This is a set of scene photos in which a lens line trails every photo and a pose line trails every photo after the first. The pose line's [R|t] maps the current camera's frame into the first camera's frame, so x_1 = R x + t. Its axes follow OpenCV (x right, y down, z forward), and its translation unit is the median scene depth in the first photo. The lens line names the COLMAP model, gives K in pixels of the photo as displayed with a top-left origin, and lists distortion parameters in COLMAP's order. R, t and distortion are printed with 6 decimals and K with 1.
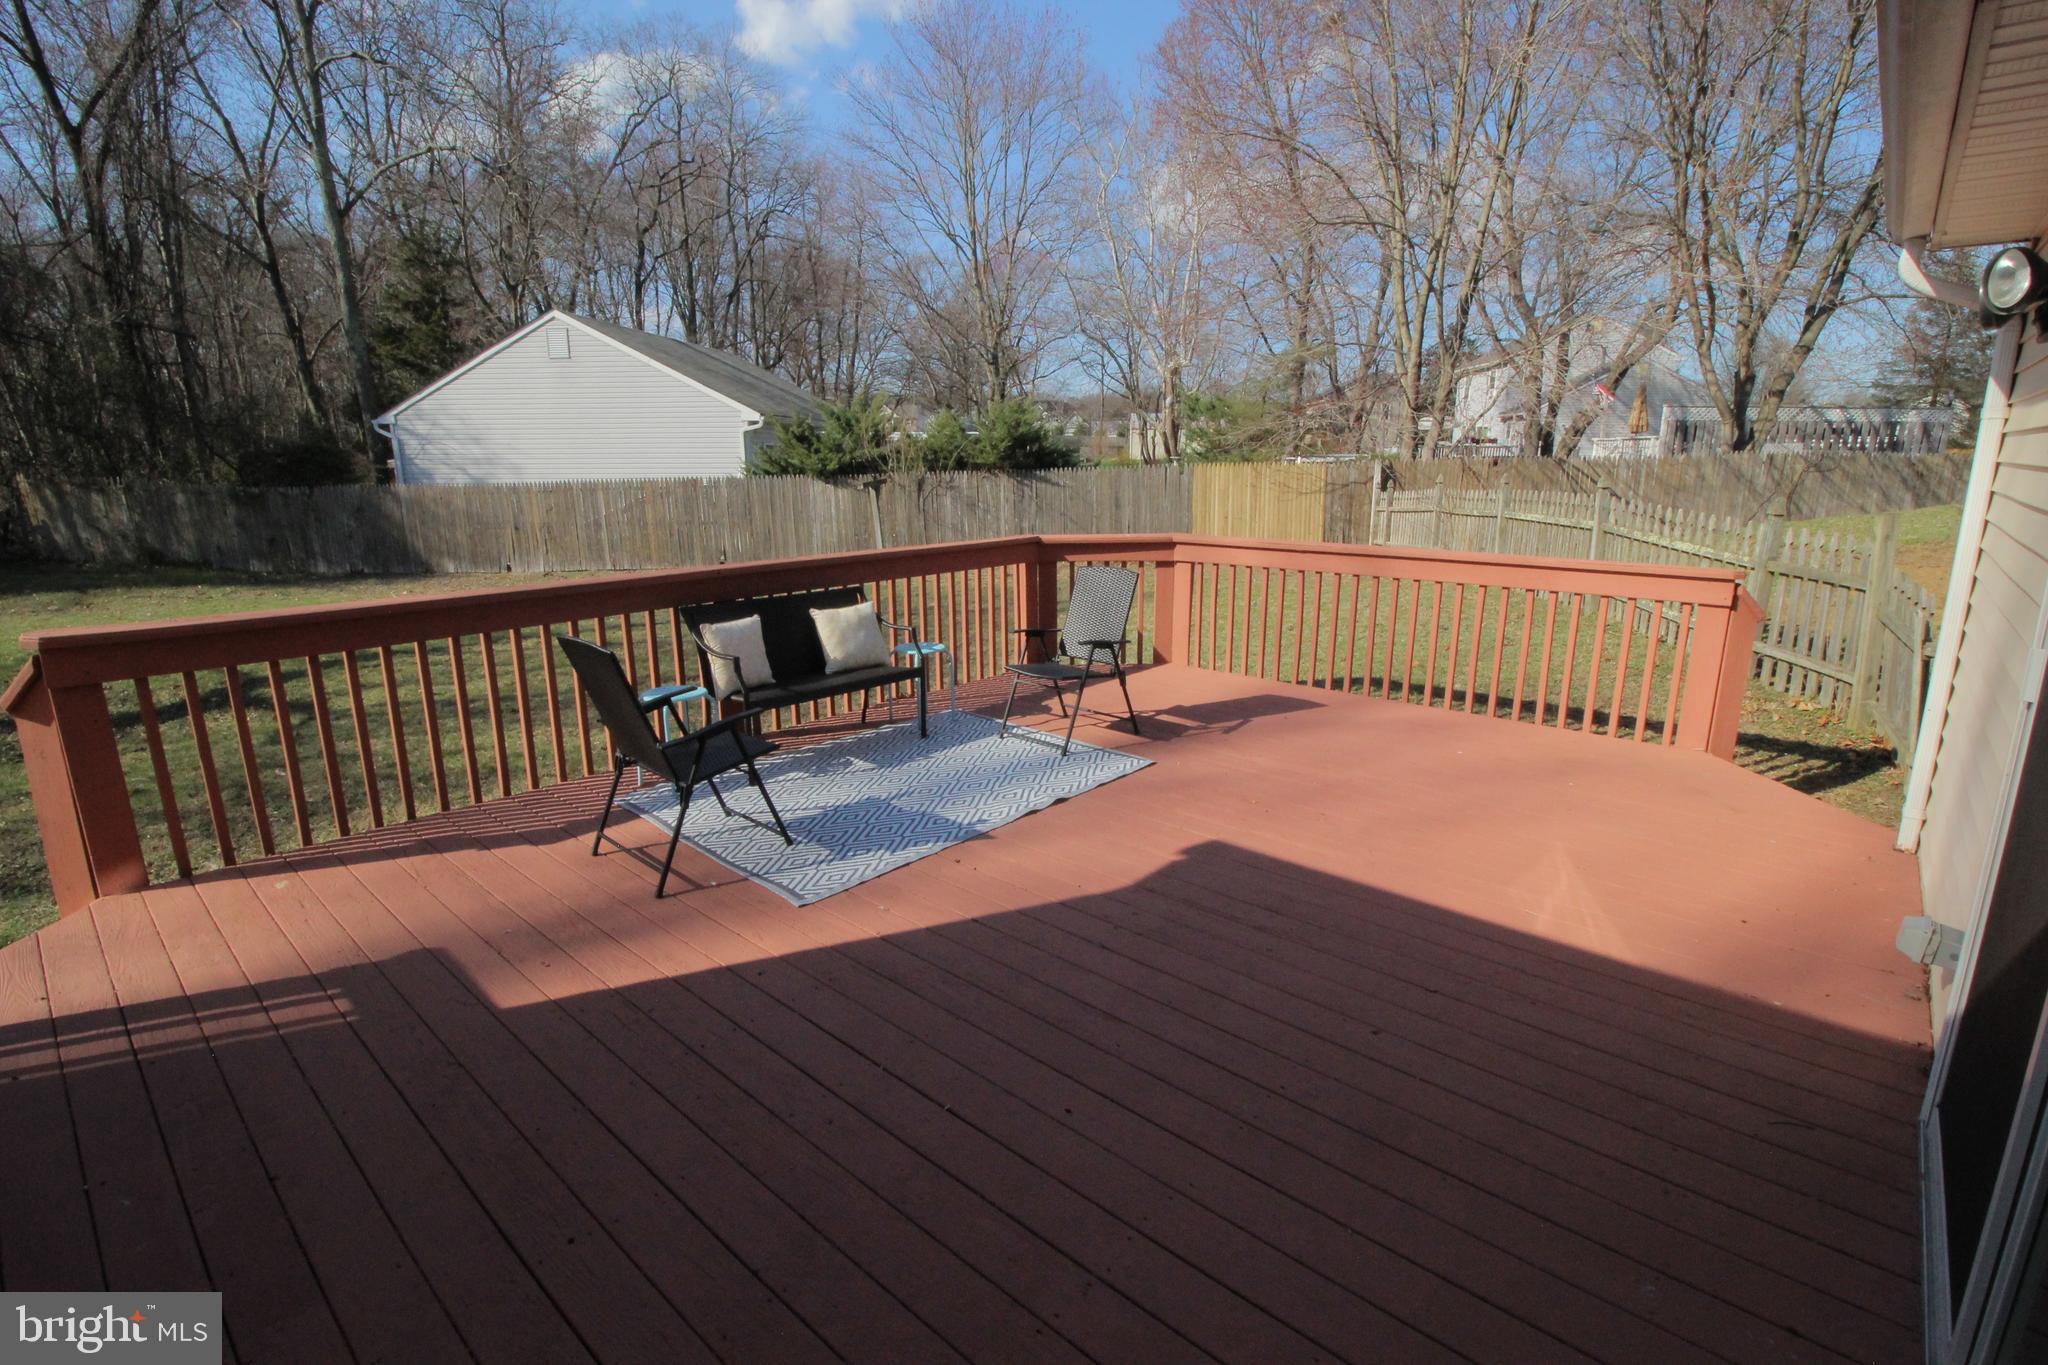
lens RADIAL K [[943.0, 0, 1028.8], [0, 943.0, 666.2], [0, 0, 1]] dist [0.001412, -0.013934]
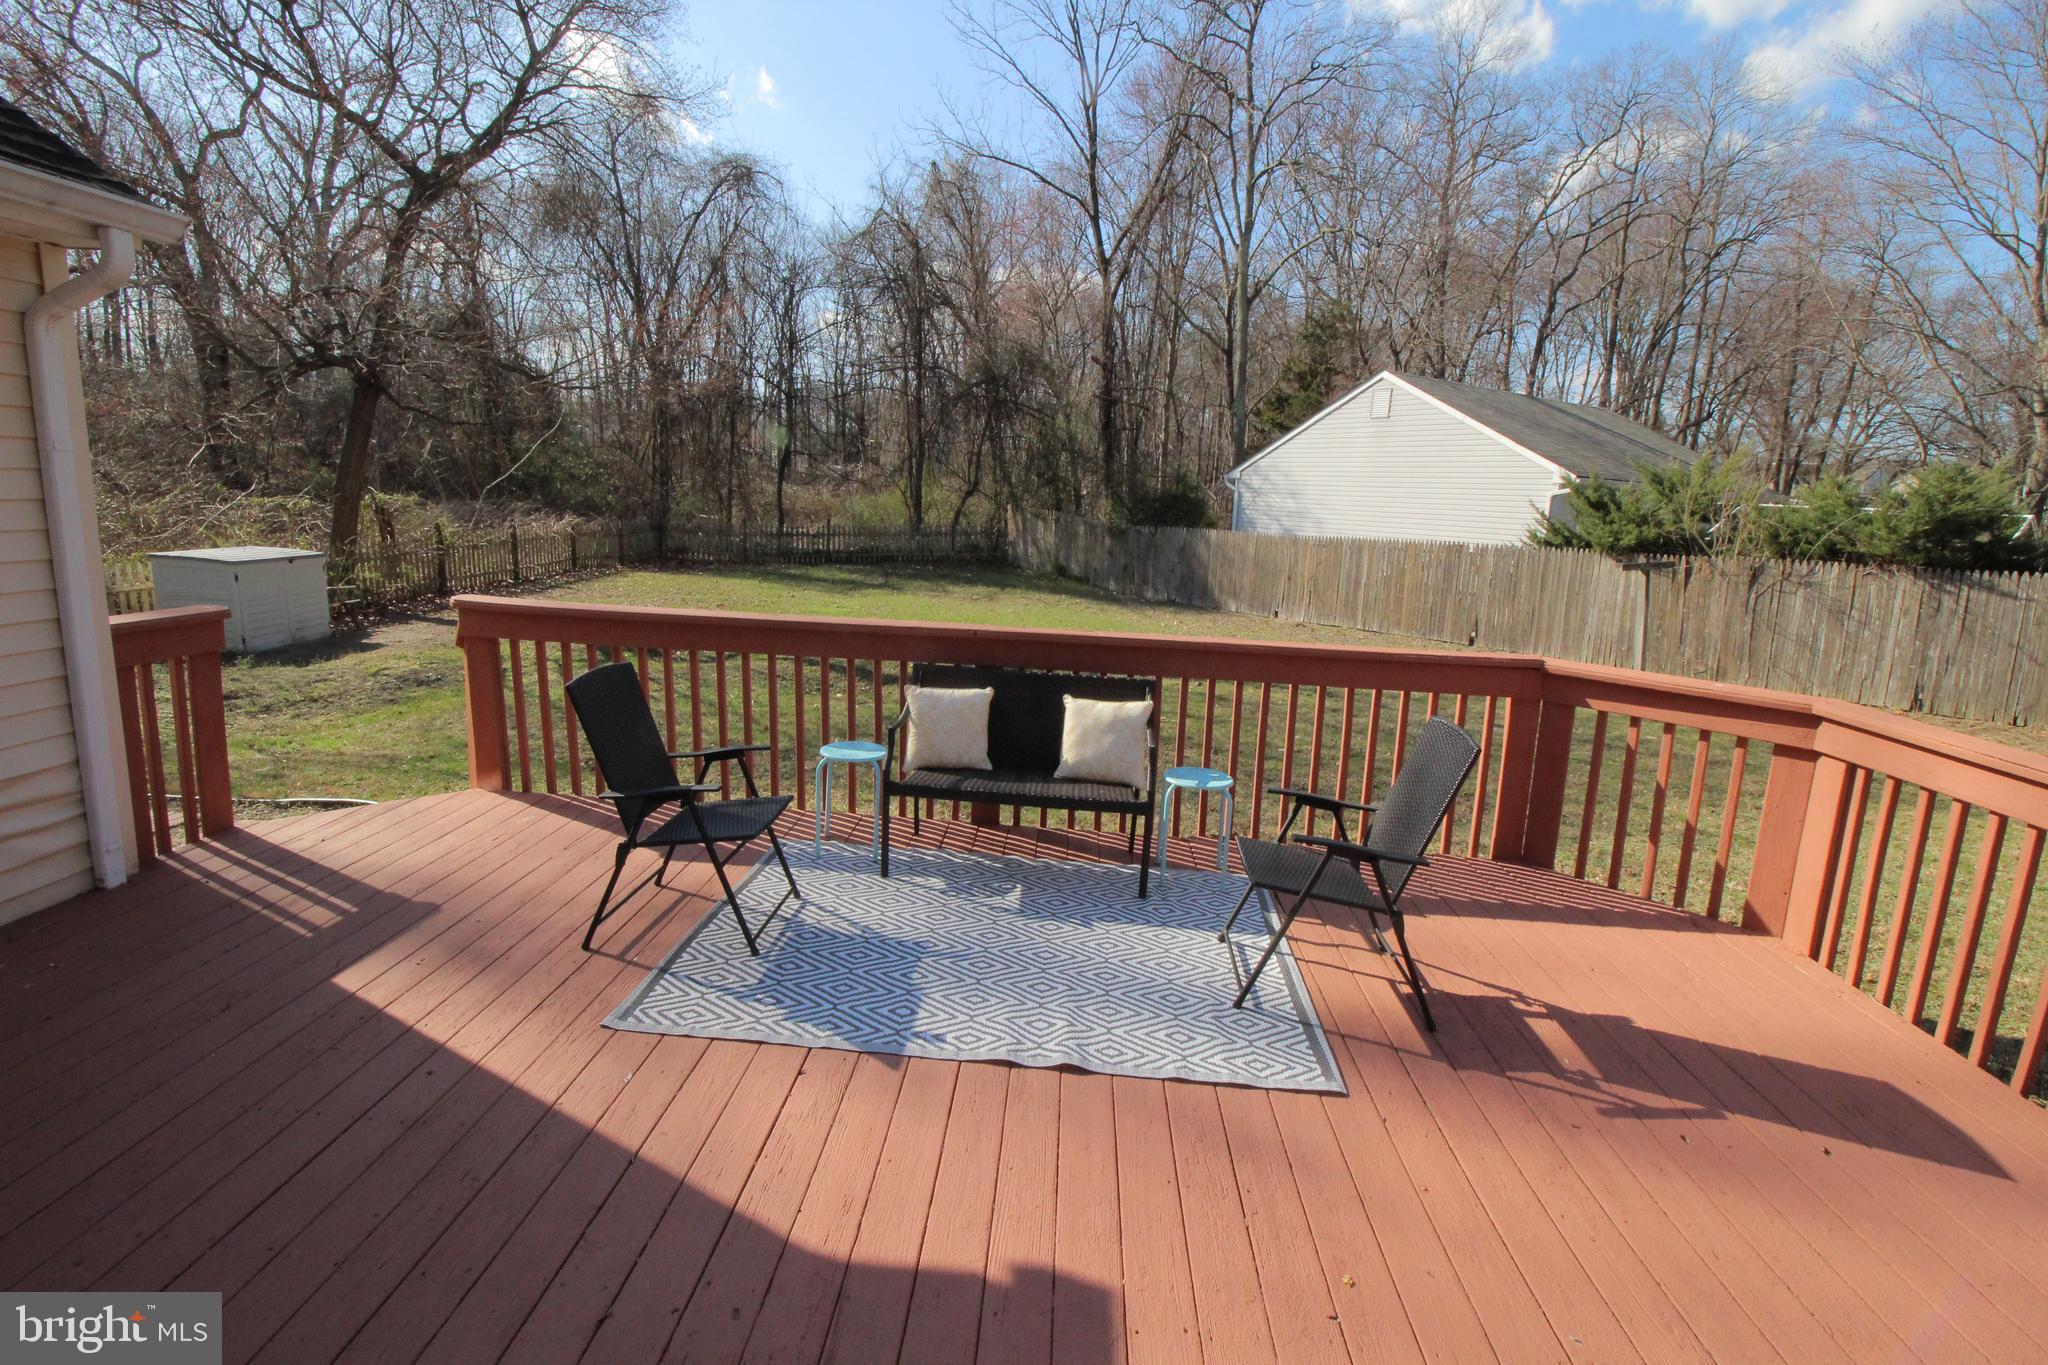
lens RADIAL K [[943.0, 0, 1028.8], [0, 943.0, 666.2], [0, 0, 1]] dist [0.001412, -0.013934]
pose [[0.616653, 0.172324, -0.768143, 0.274272], [-0.220364, 0.974525, 0.041718, -0.082827], [0.755763, 0.143546, 0.638918, 0.334476]]
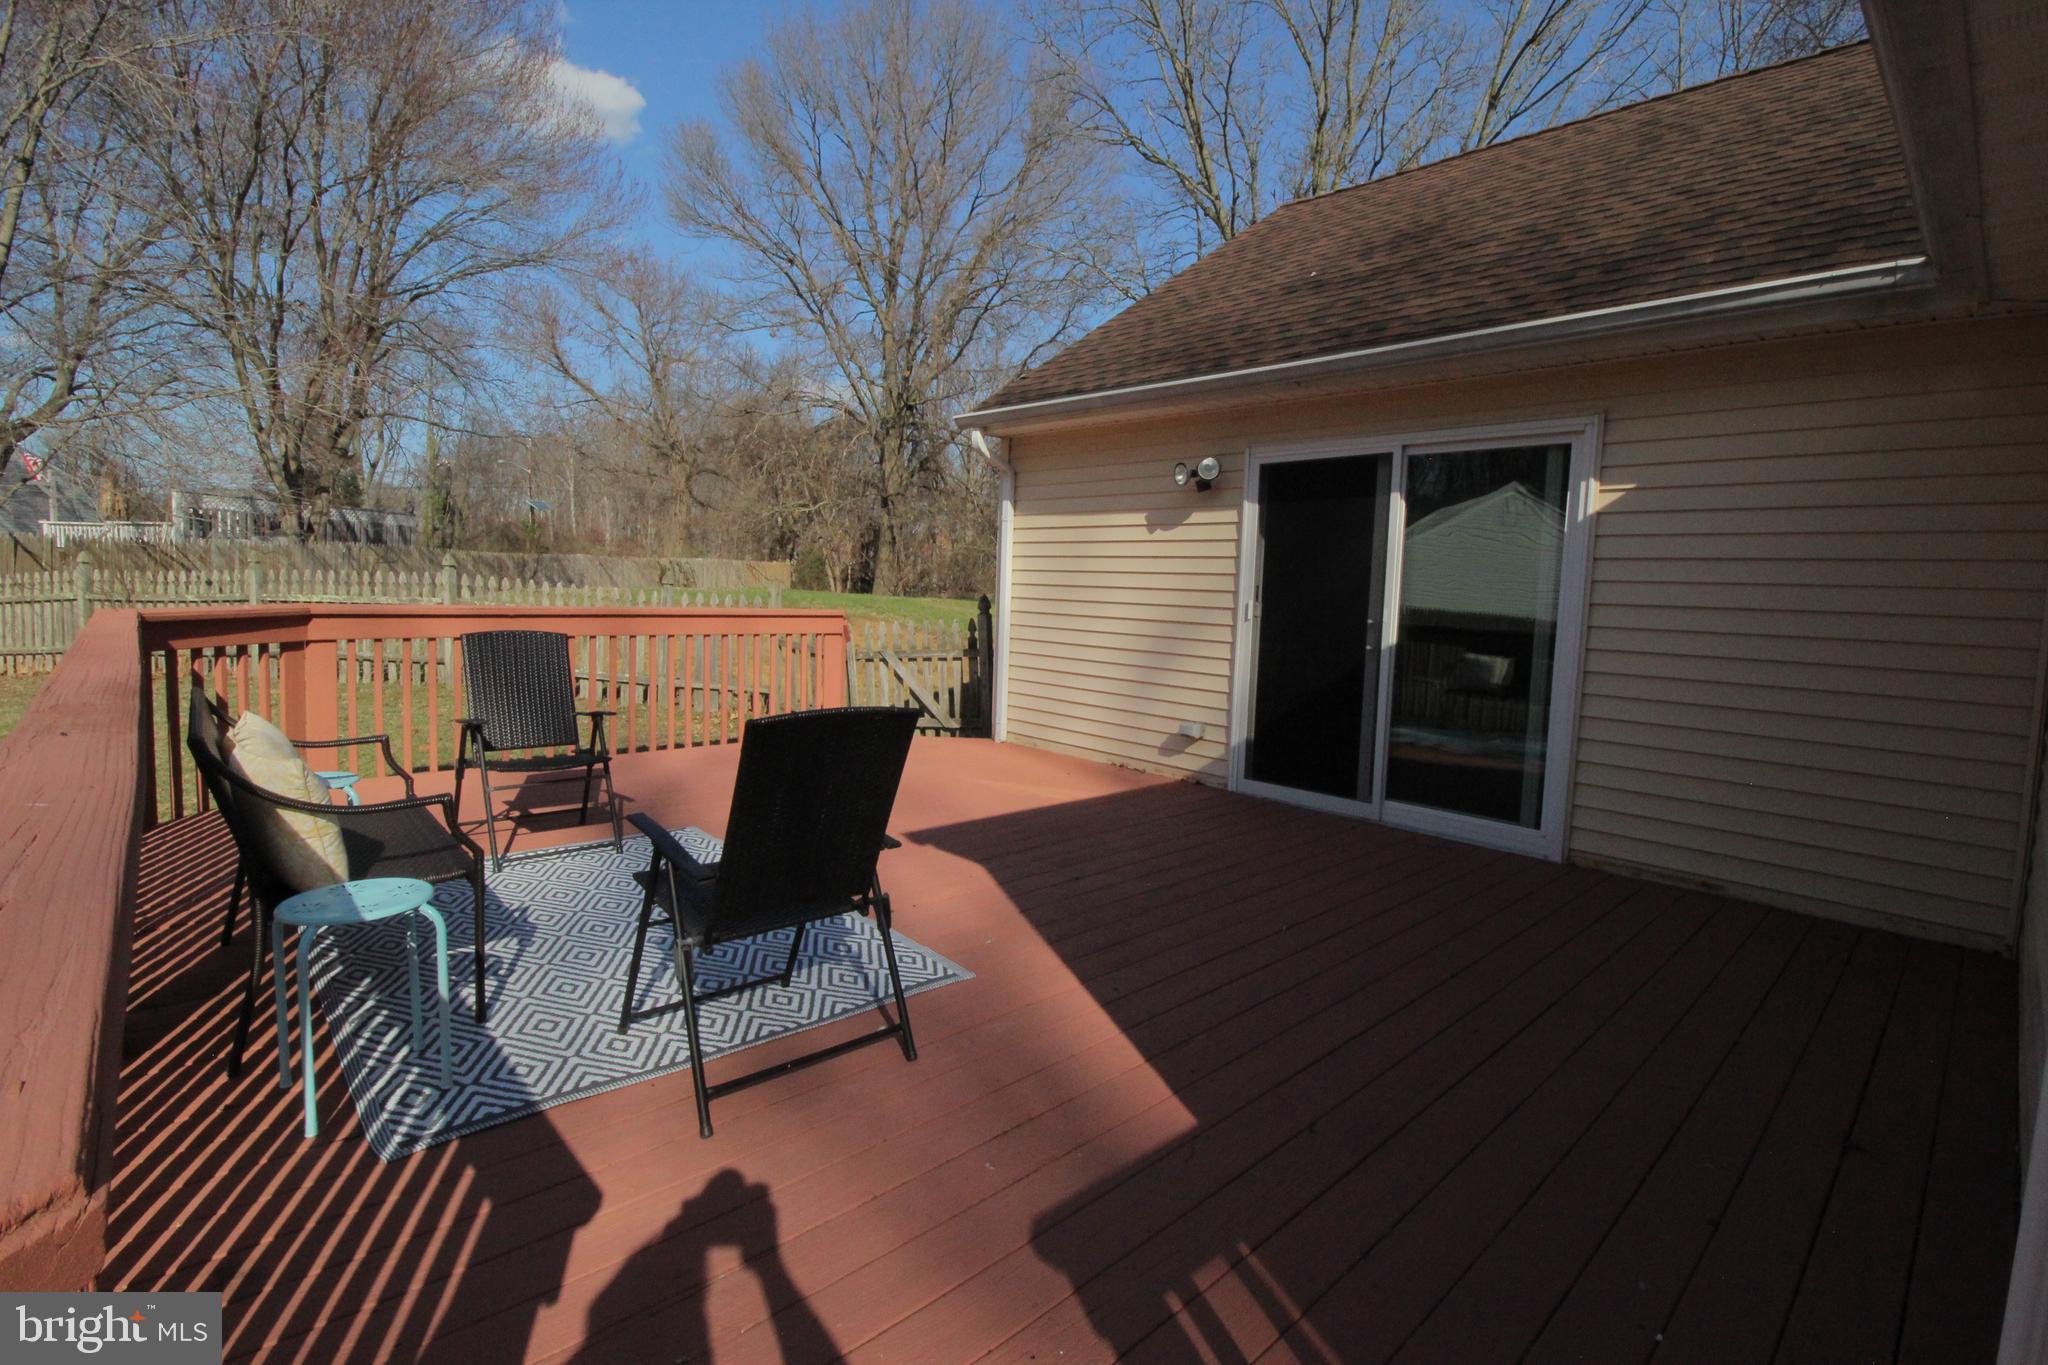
lens RADIAL K [[943.0, 0, 1028.8], [0, 943.0, 666.2], [0, 0, 1]] dist [0.001412, -0.013934]
pose [[0.088936, -0.076418, 0.993102, -0.514139], [0.183782, 0.981192, 0.059043, -0.032836], [-0.978935, 0.177263, 0.101307, 0.383941]]
